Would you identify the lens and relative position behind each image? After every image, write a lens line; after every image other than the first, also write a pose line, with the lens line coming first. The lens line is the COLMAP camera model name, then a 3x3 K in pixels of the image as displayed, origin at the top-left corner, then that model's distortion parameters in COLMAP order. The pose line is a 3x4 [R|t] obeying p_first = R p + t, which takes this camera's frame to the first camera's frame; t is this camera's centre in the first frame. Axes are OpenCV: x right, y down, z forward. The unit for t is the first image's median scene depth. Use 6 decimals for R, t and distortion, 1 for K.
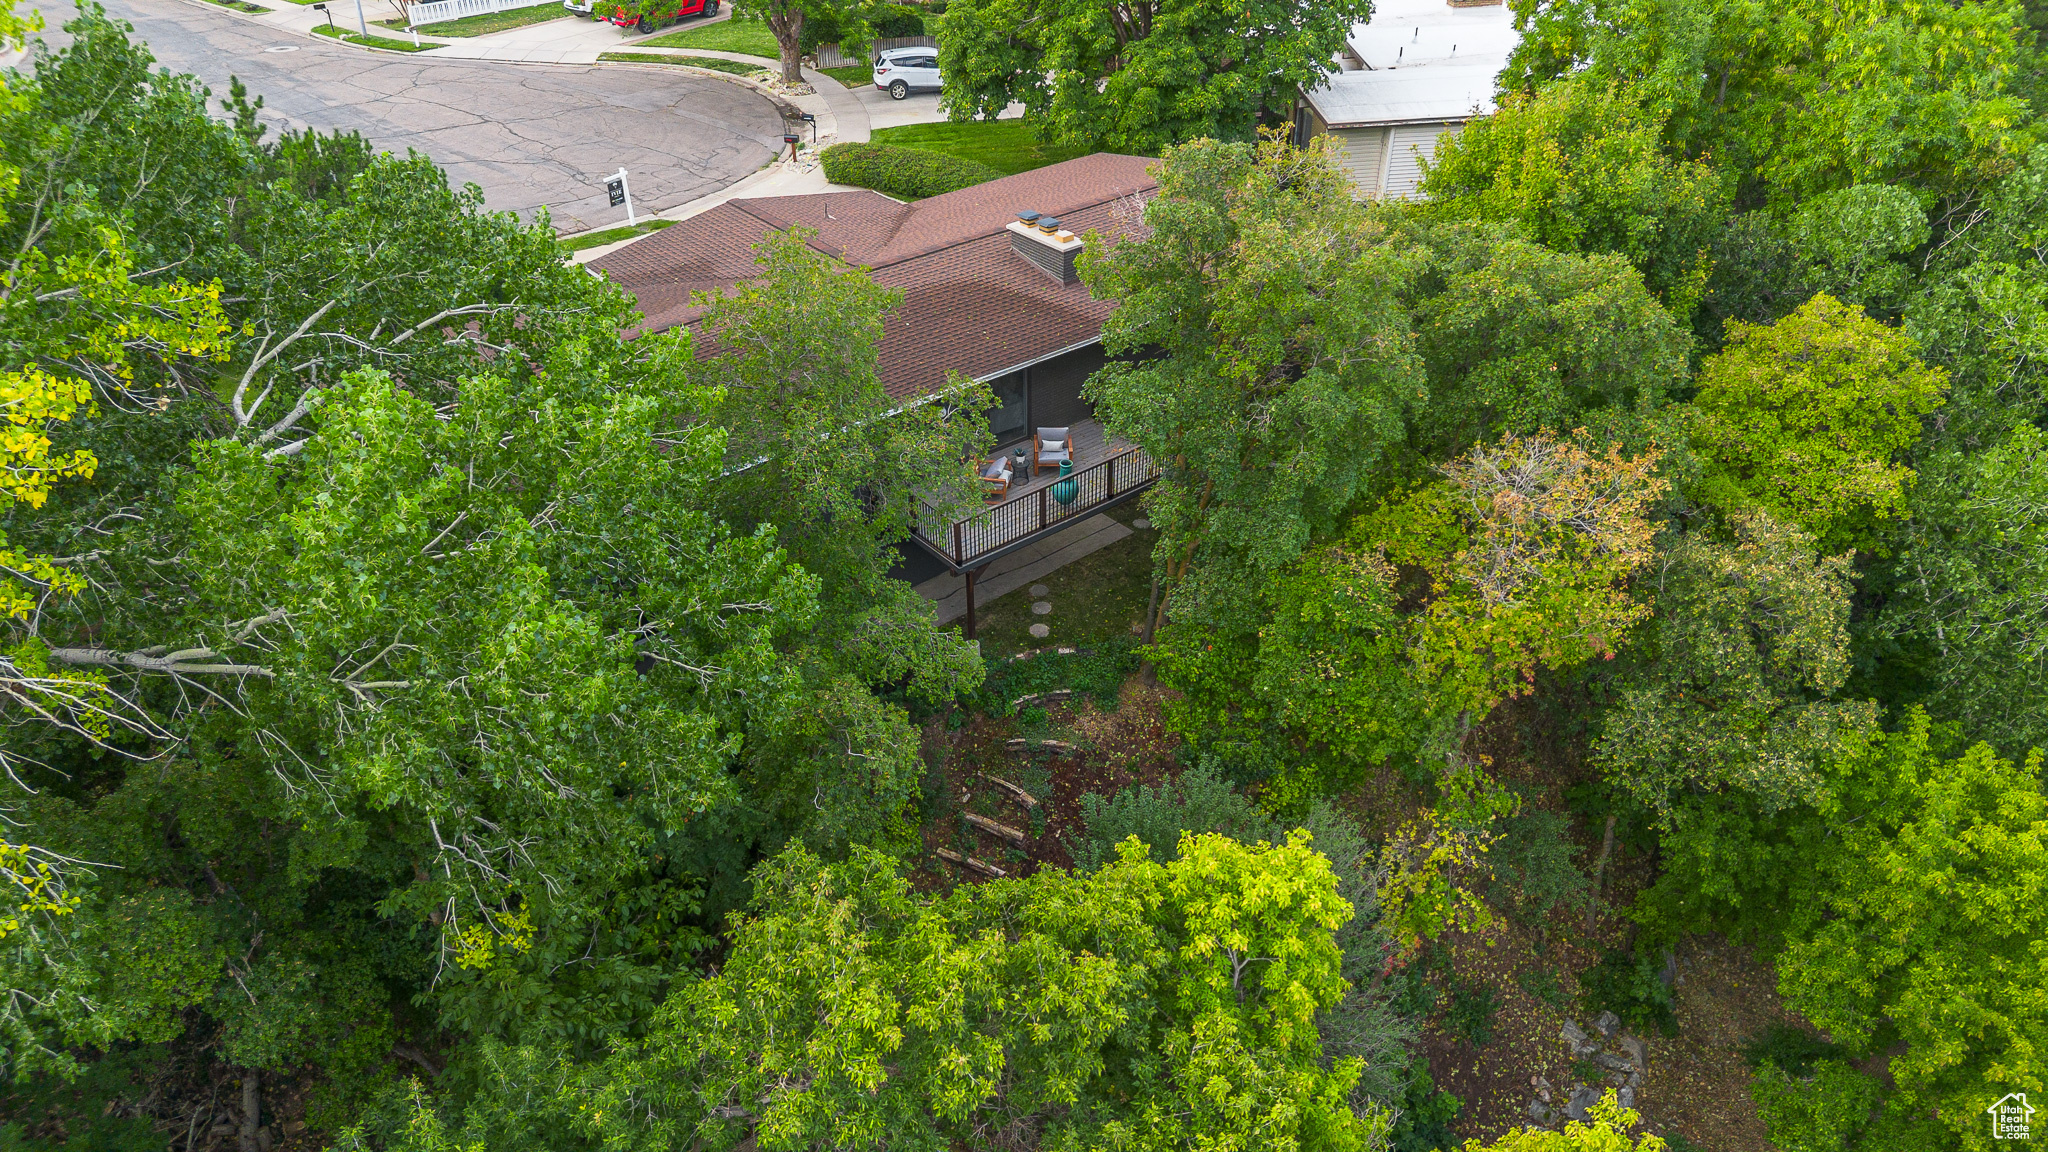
lens RADIAL K [[1448.6, 0, 1021.1], [0, 1448.6, 554.2], [0, 0, 1]] dist [0.078438, -0.088186]
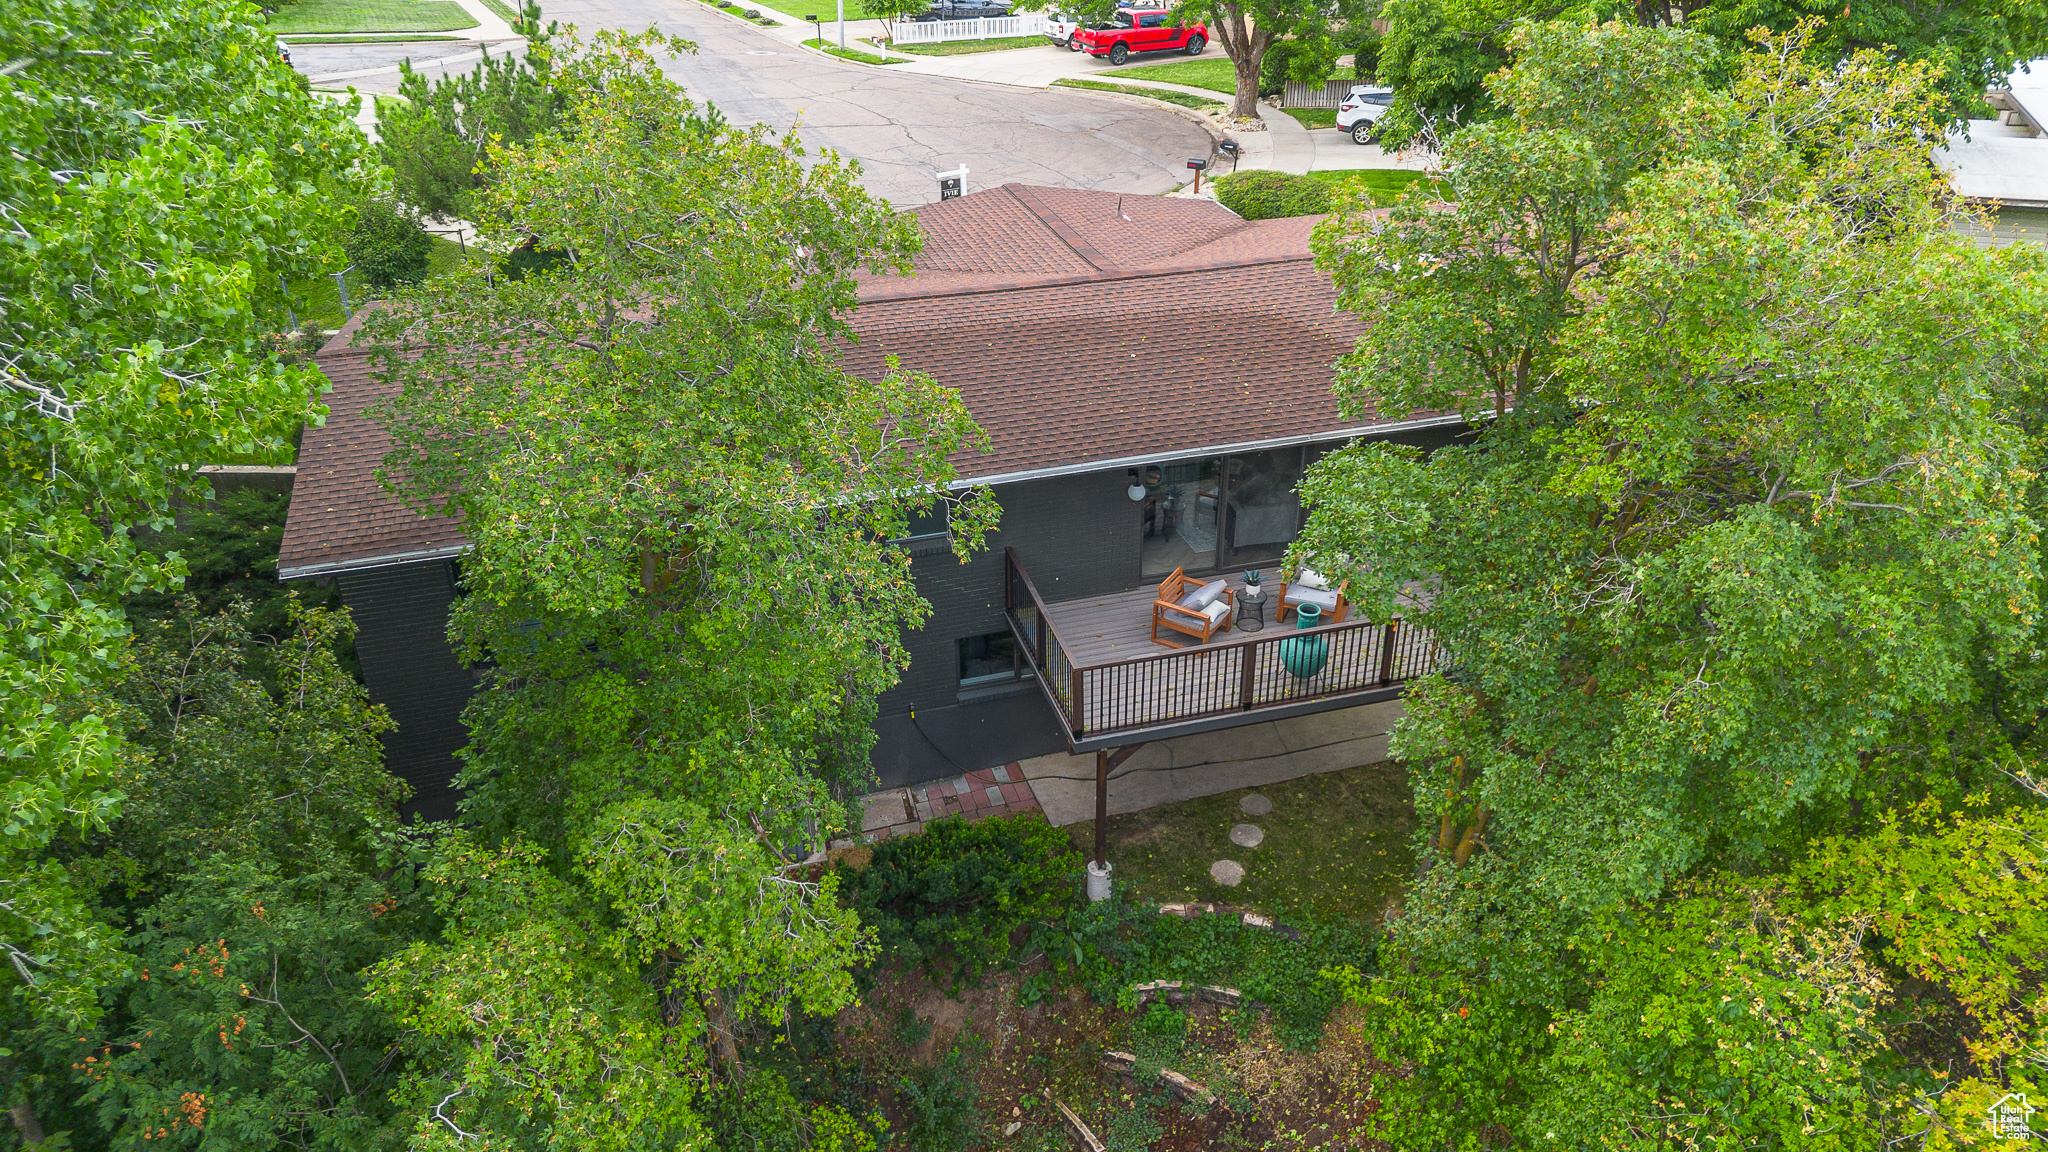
lens RADIAL K [[1448.6, 0, 1021.1], [0, 1448.6, 554.2], [0, 0, 1]] dist [0.078438, -0.088186]
pose [[0.921941, 0.187029, -0.339183, 0.122394], [-0.211832, 0.976595, -0.037281, -0.039009], [0.324272, 0.106221, 0.939981, 0.409898]]
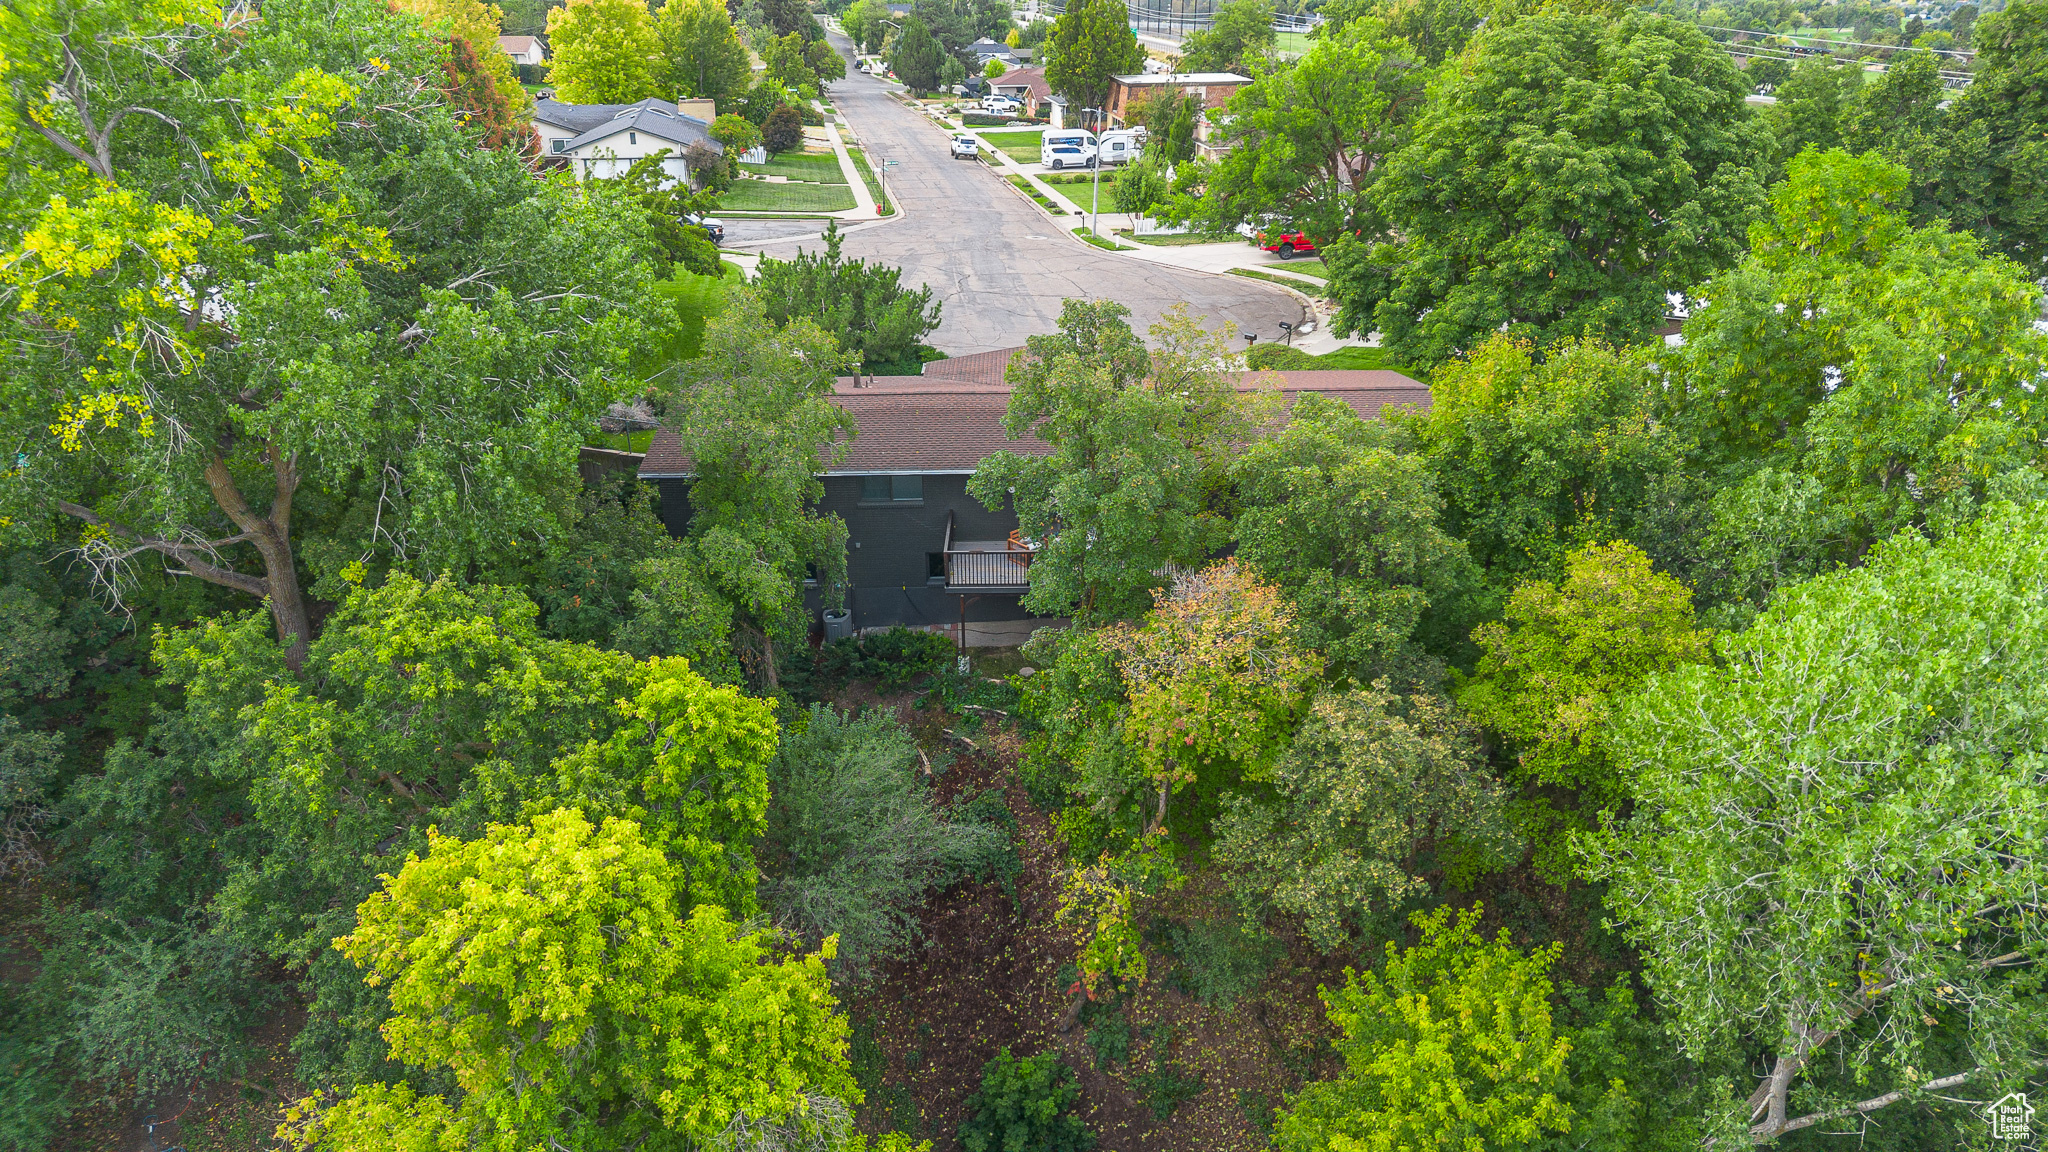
lens RADIAL K [[1448.6, 0, 1021.1], [0, 1448.6, 554.2], [0, 0, 1]] dist [0.078438, -0.088186]
pose [[0.782506, 0.242280, -0.573571, 0.770324], [-0.334861, 0.940380, -0.059618, 0.037692], [0.524931, 0.238718, 0.816983, -0.075989]]
